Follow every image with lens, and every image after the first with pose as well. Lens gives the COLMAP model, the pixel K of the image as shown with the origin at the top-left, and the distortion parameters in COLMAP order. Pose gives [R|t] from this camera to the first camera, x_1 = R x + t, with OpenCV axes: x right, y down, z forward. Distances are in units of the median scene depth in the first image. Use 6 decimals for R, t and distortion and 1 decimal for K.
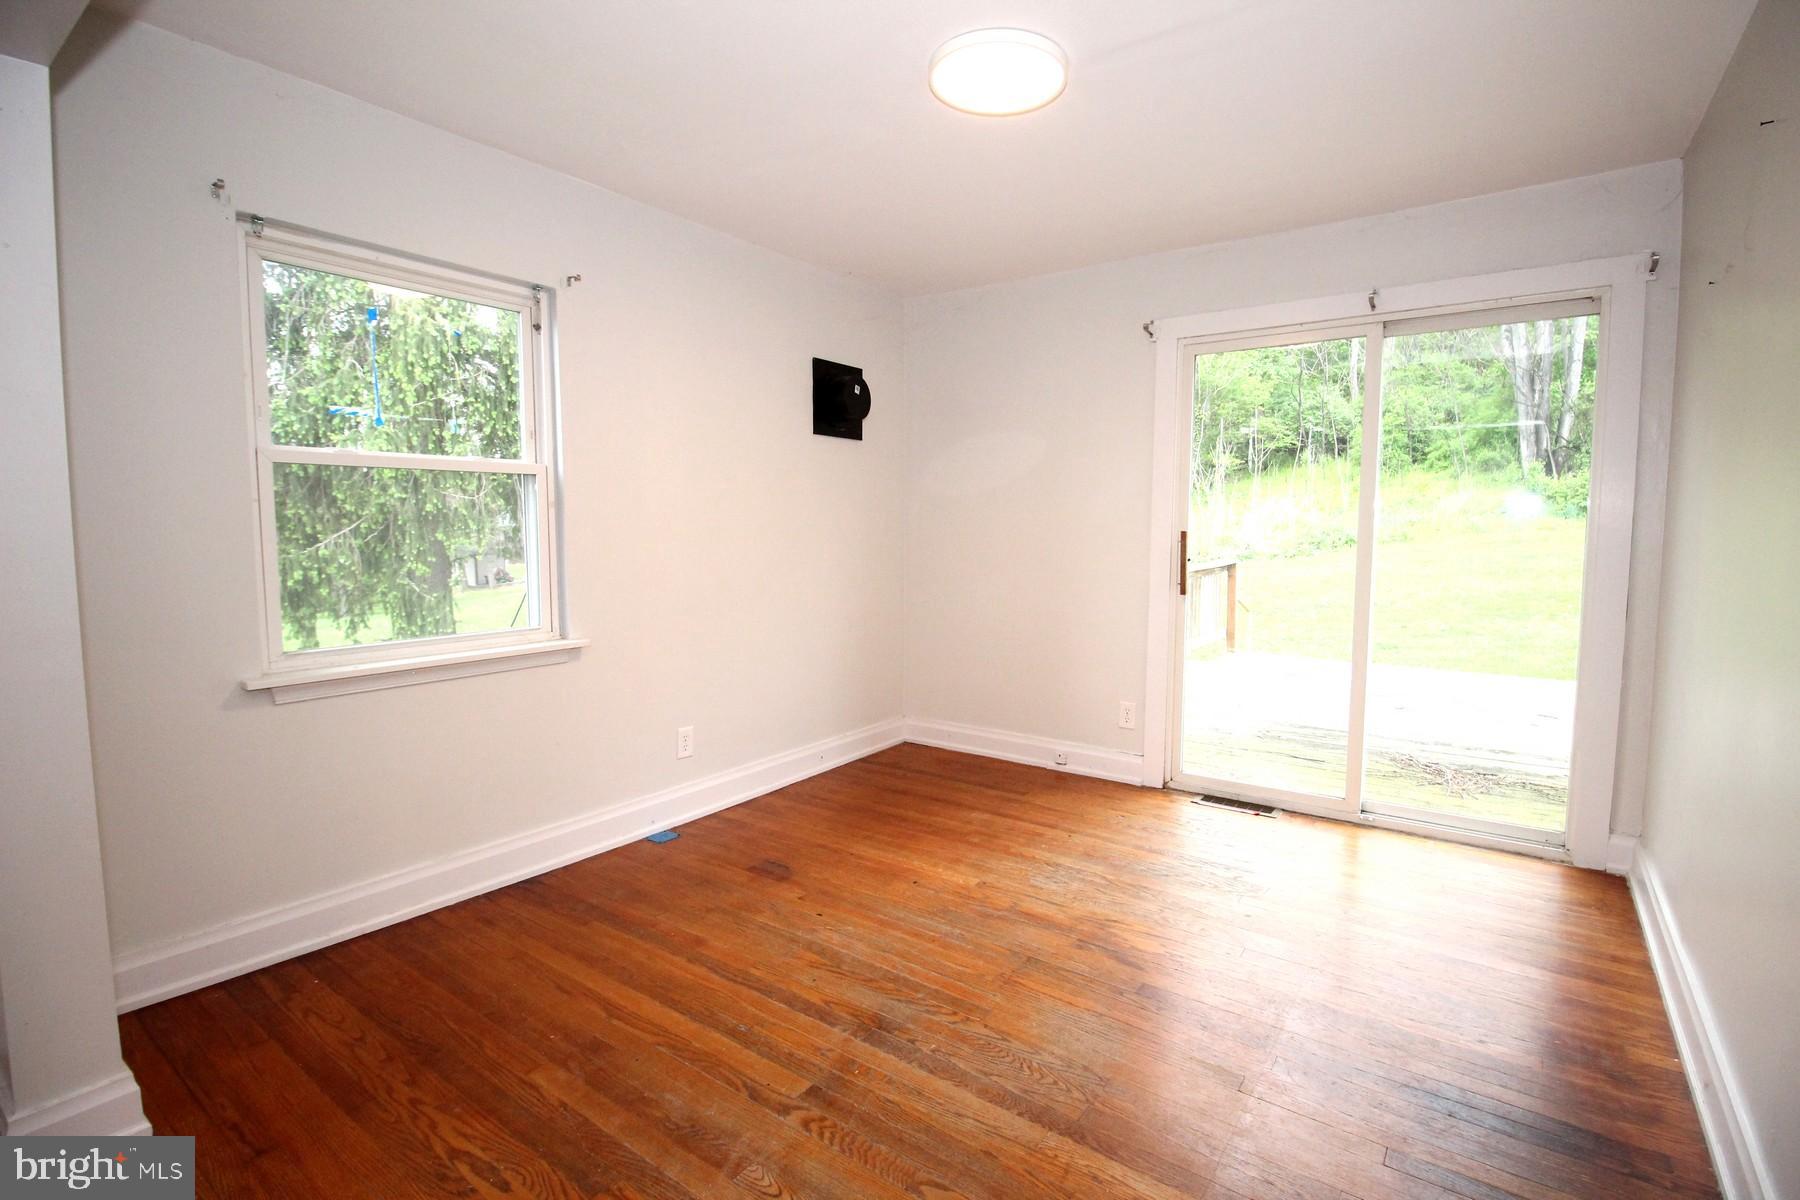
lens RADIAL K [[836.8, 0, 899.4], [0, 836.8, 596.1], [0, 0, 1]] dist [-0.006366, -0.000665]
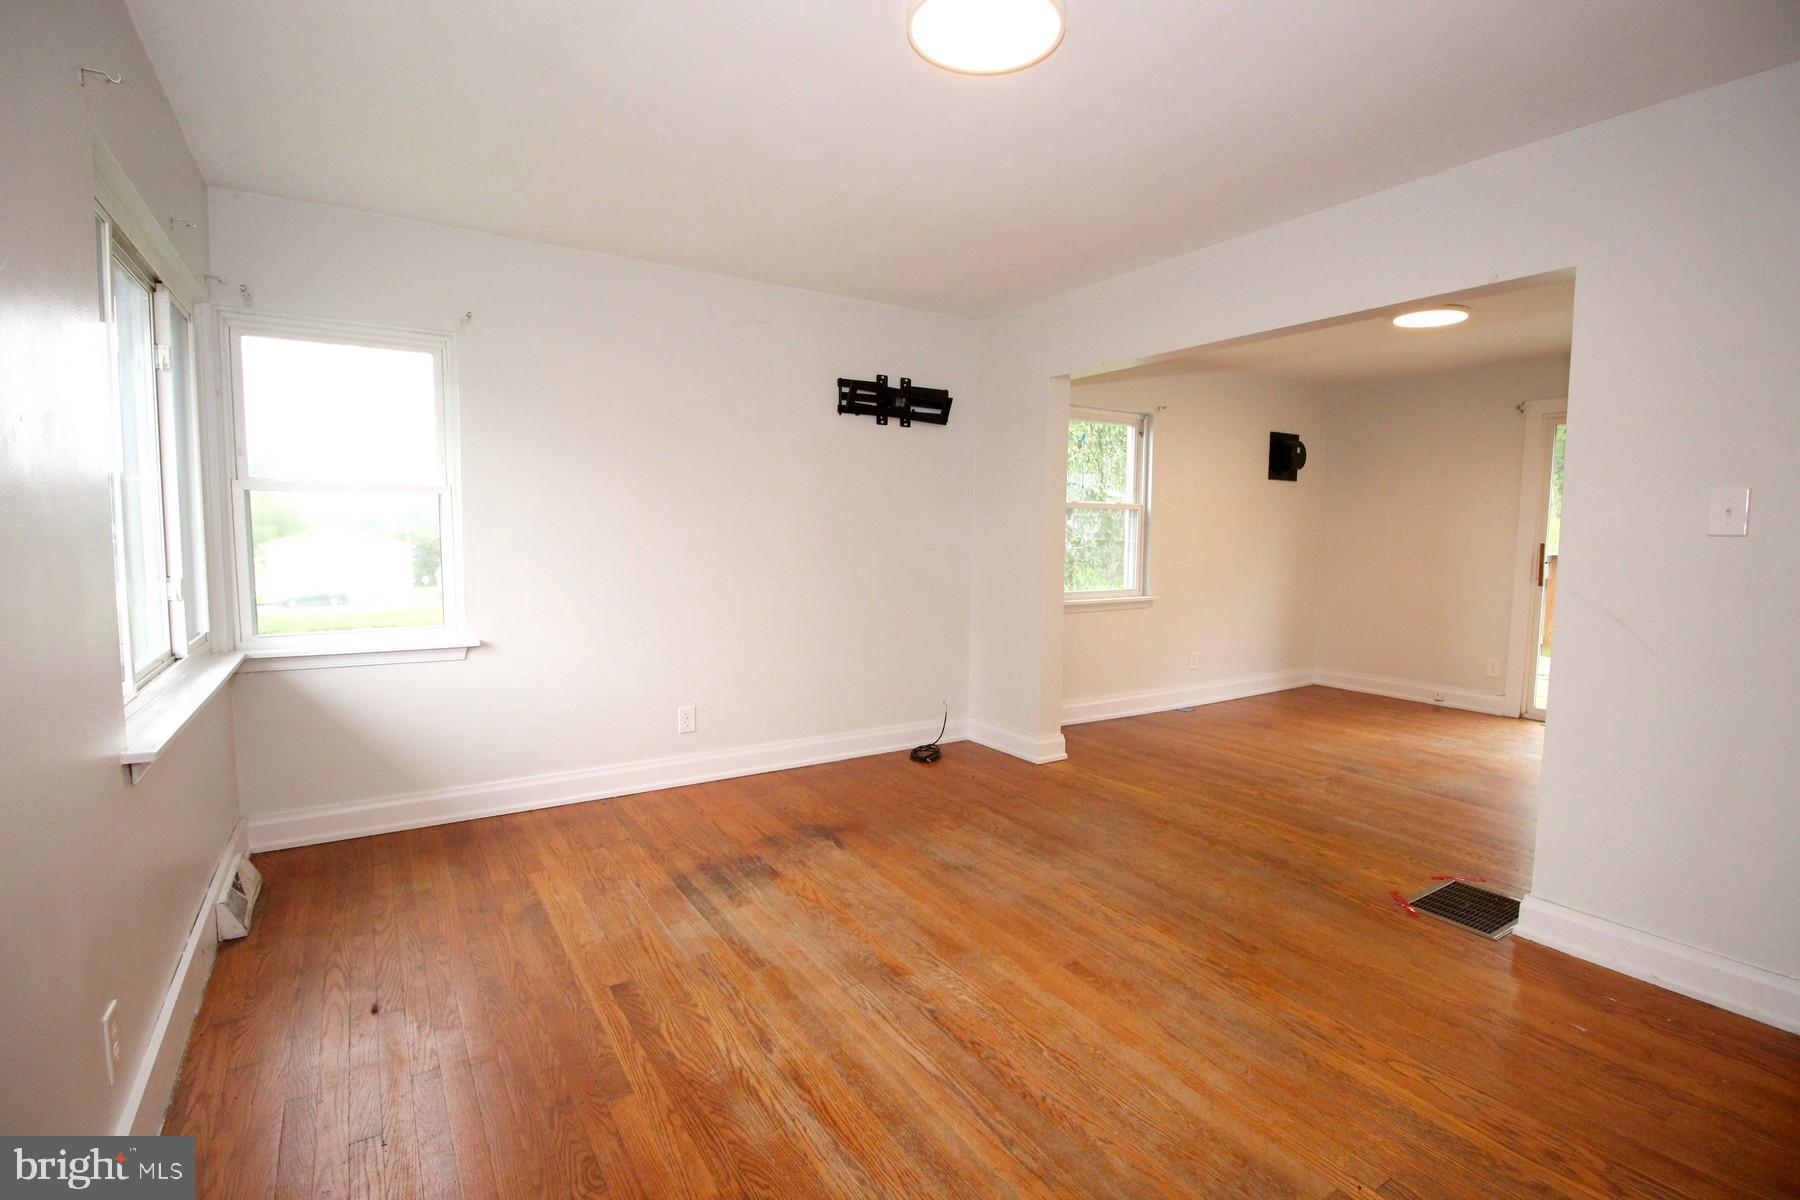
lens RADIAL K [[836.8, 0, 900.8], [0, 836.8, 598.4], [0, 0, 1]] dist [-0.006366, -0.000665]
pose [[0.935541, 0.037796, -0.351190, -0.210277], [-0.038715, 0.999241, 0.004408, 0.058589], [0.351090, 0.009472, 0.936294, -0.812351]]
